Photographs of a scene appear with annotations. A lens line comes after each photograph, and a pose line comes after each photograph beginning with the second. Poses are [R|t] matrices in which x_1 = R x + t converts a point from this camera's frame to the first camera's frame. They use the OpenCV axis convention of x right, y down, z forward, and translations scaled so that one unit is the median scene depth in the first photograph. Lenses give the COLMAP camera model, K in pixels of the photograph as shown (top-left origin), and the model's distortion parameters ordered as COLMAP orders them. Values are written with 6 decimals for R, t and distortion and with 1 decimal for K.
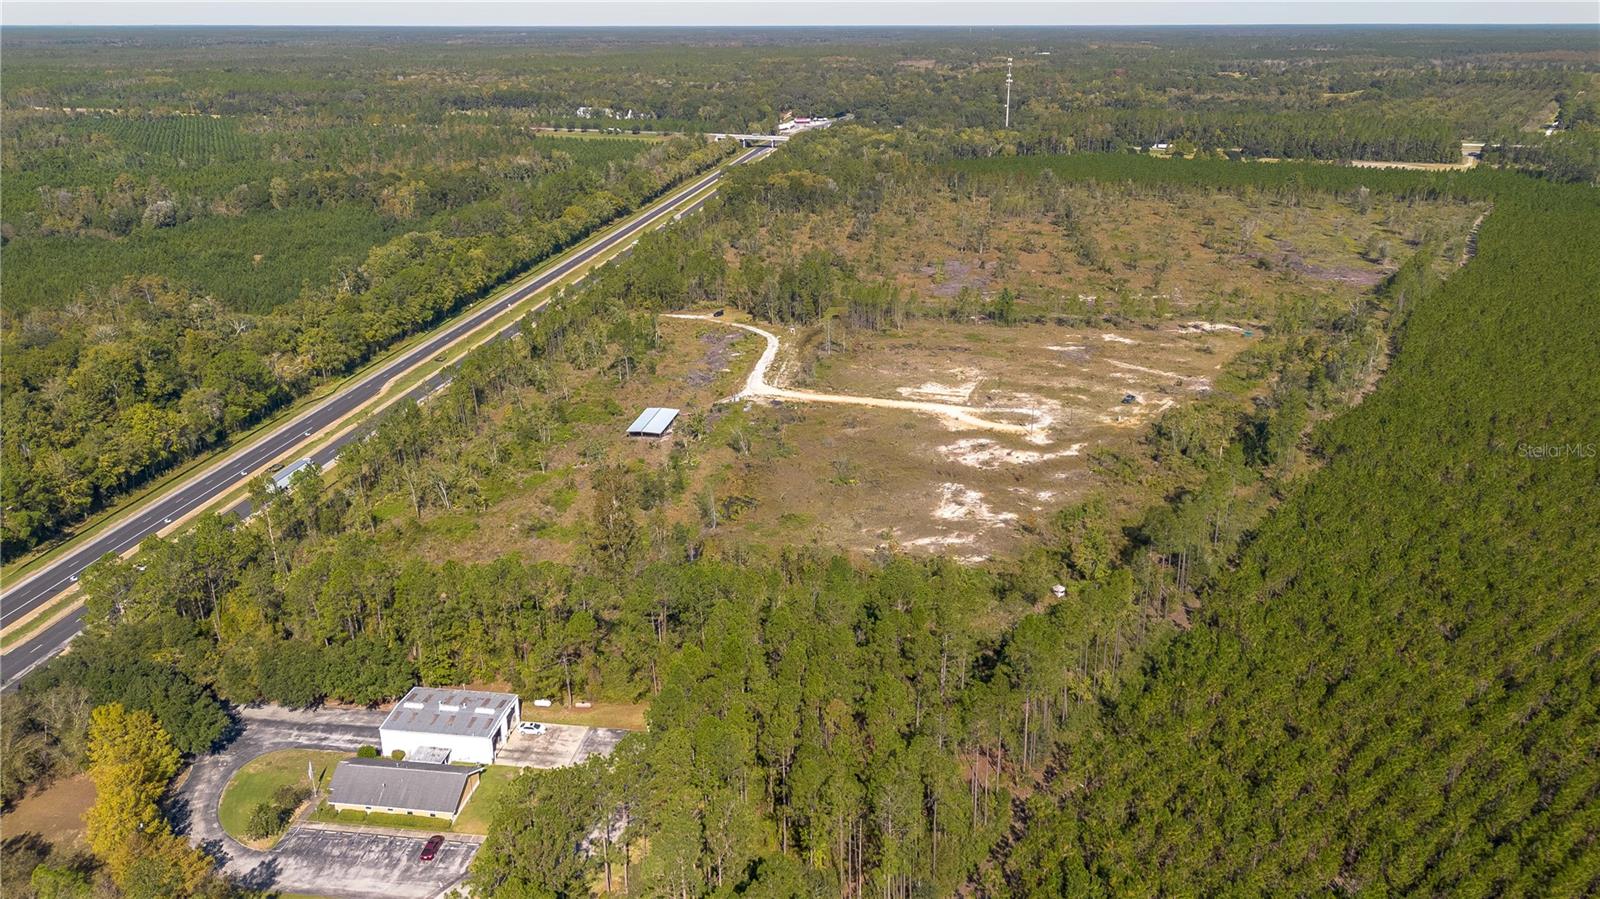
lens RADIAL K [[1215.9, 0, 702.8], [0, 1215.9, 449.6], [0, 0, 1]] dist [0.010180, -0.001115]
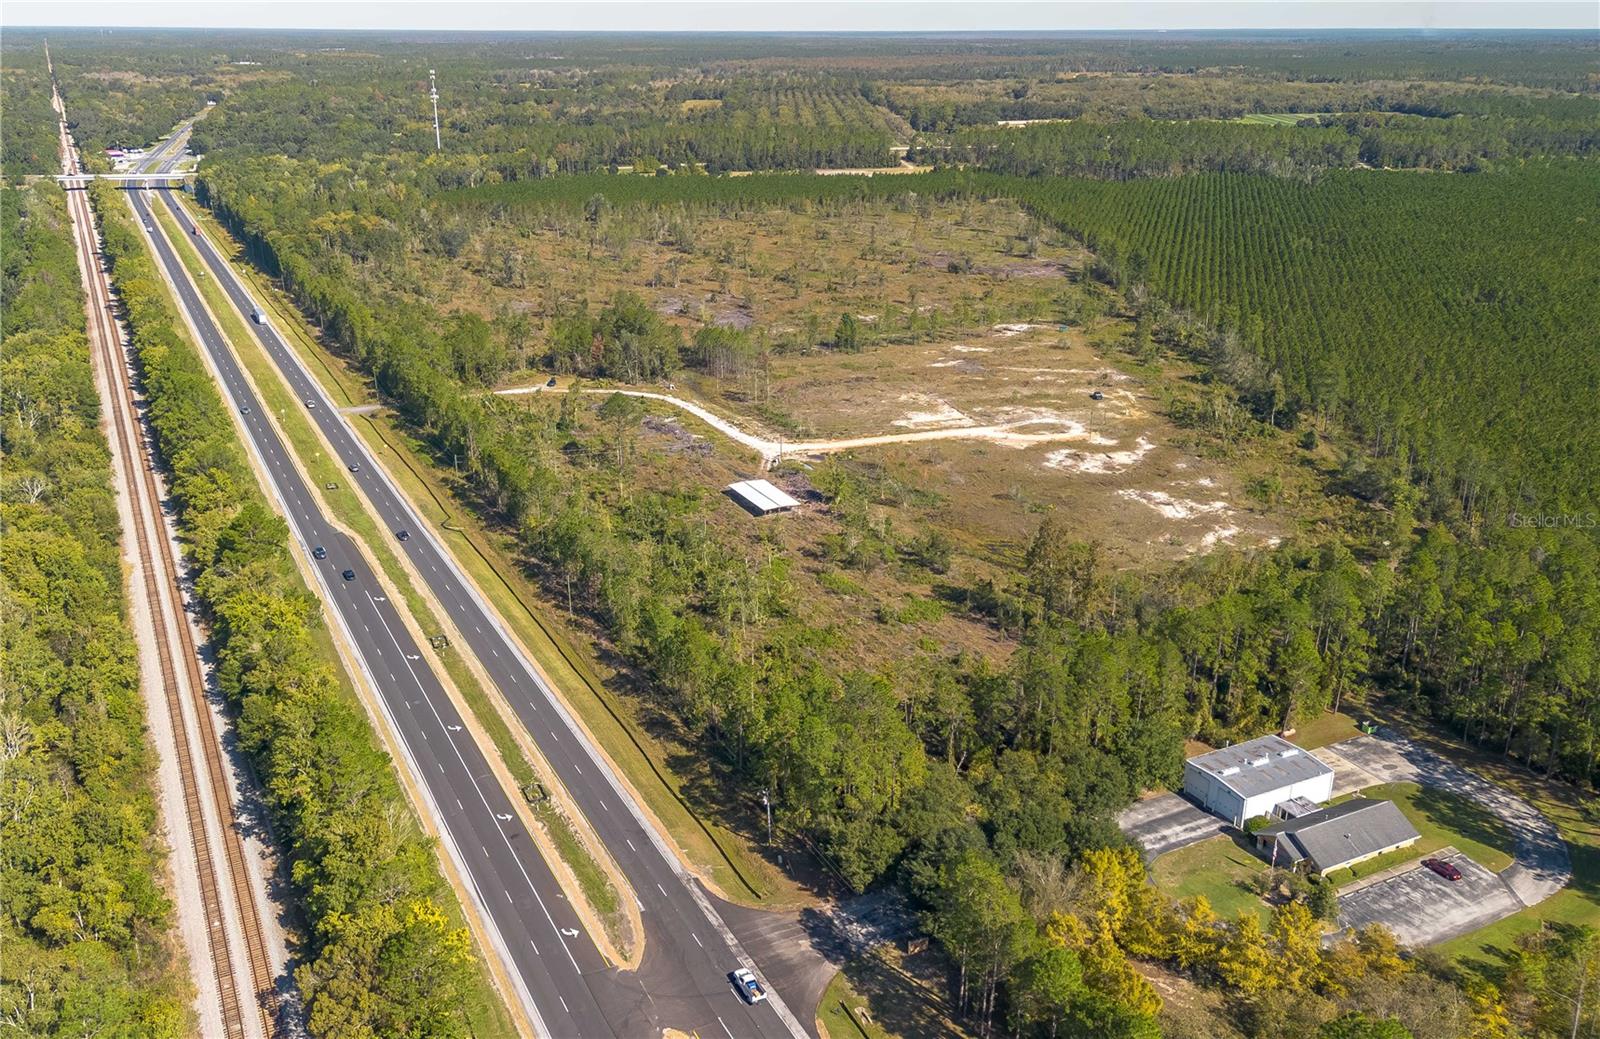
lens RADIAL K [[1505.9, 0, 800.0], [0, 1505.9, 519.5], [0, 0, 1]] dist [0.099908, -0.398748]
pose [[0.794842, -0.185616, 0.577731, -0.563544], [0.200109, 0.978988, 0.039224, -0.038490], [-0.572873, 0.084432, 0.815284, 0.138611]]
